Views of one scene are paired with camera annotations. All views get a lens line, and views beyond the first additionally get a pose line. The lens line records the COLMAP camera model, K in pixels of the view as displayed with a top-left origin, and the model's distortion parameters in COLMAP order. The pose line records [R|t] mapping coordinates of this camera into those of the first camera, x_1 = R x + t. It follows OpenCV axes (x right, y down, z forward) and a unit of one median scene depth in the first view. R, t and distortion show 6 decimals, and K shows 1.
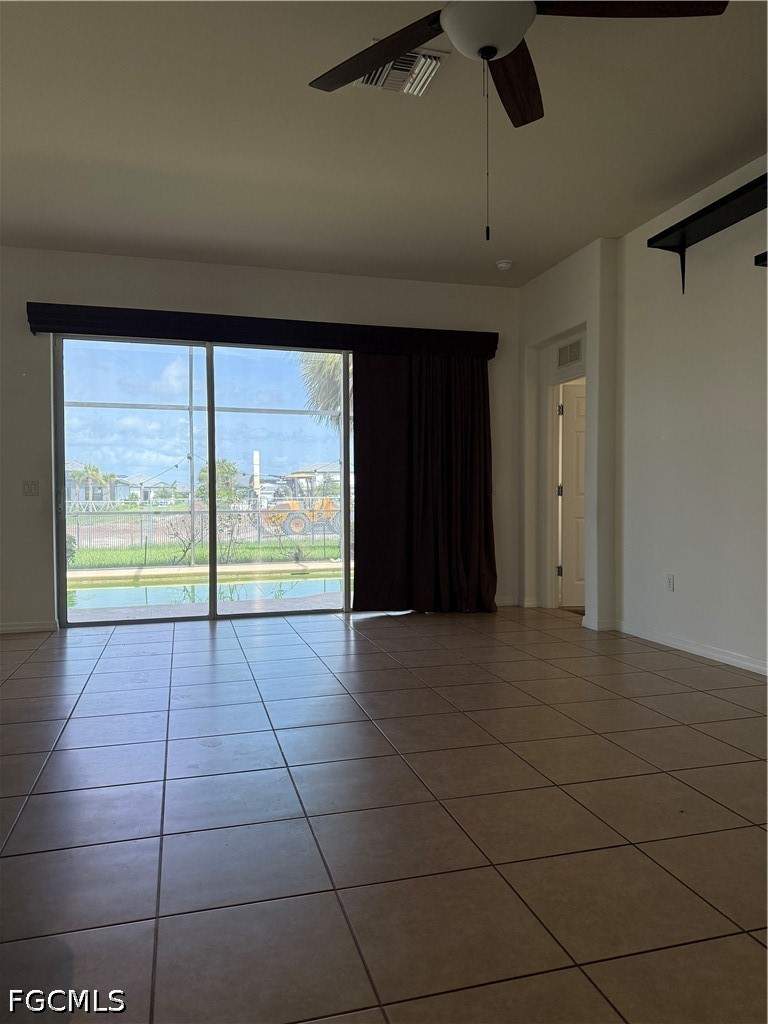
lens RADIAL K [[715.4, 0, 370.7], [0, 715.4, 513.1], [0, 0, 1]] dist [0.020329, -0.001372]
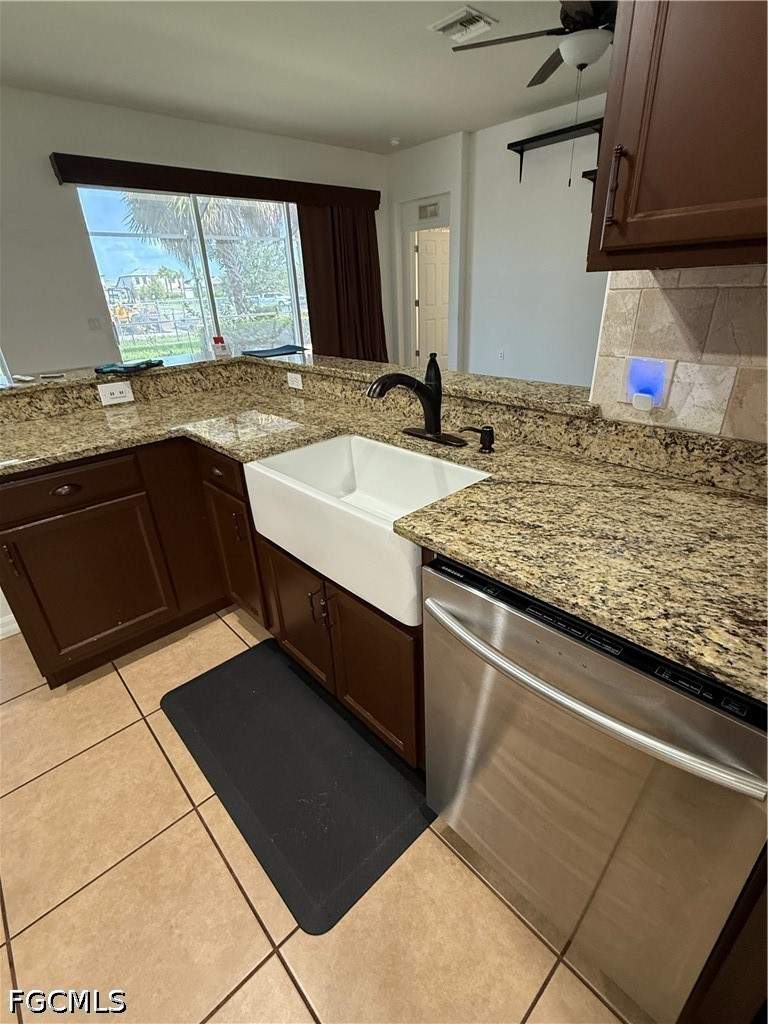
lens RADIAL K [[475.0, 0, 384.0], [0, 475.0, 512.0], [0, 0, 1]] dist [0.001419, 0.000612]
pose [[0.885559, -0.230717, 0.403181, -0.409837], [0.053655, 0.912932, 0.404570, -0.042554], [-0.461418, -0.336638, 0.820834, -0.063608]]
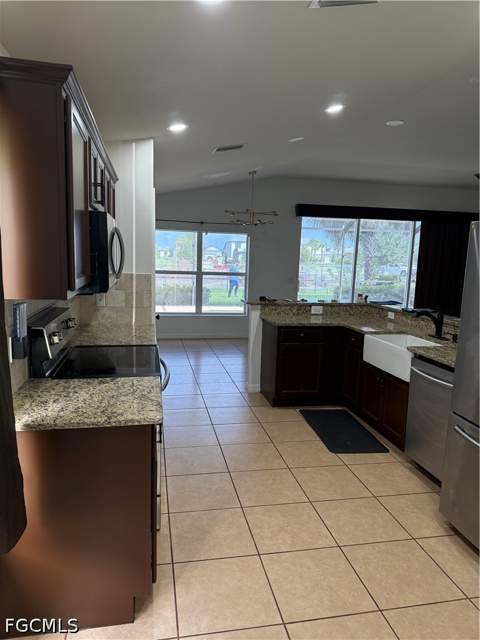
lens RADIAL K [[447.1, 0, 231.7], [0, 447.1, 320.7], [0, 0, 1]] dist [0.020329, -0.001372]
pose [[0.996209, 0.042528, -0.075890, -0.523373], [-0.033740, 0.992962, 0.113528, -0.061683], [0.080184, -0.110538, 0.990632, -0.520550]]
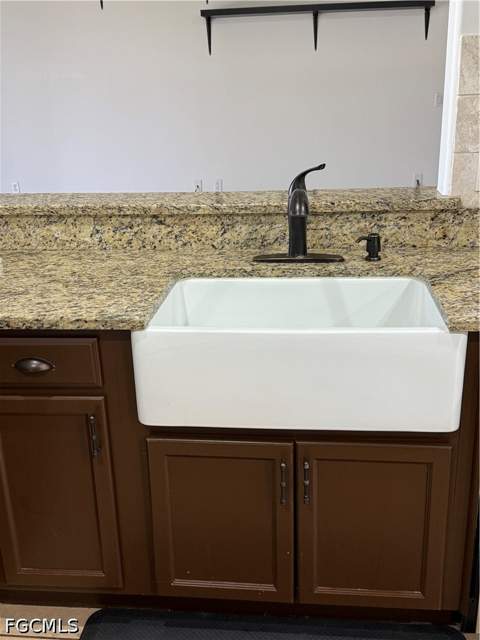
lens RADIAL K [[693.3, 0, 240.0], [0, 693.3, 320.0], [0, 0, 1]] dist [0.101026, -0.013762]
pose [[0.348434, -0.315916, 0.882491, -0.588643], [0.060830, 0.947128, 0.315037, -0.052731], [-0.935357, -0.056087, 0.349229, 0.061318]]
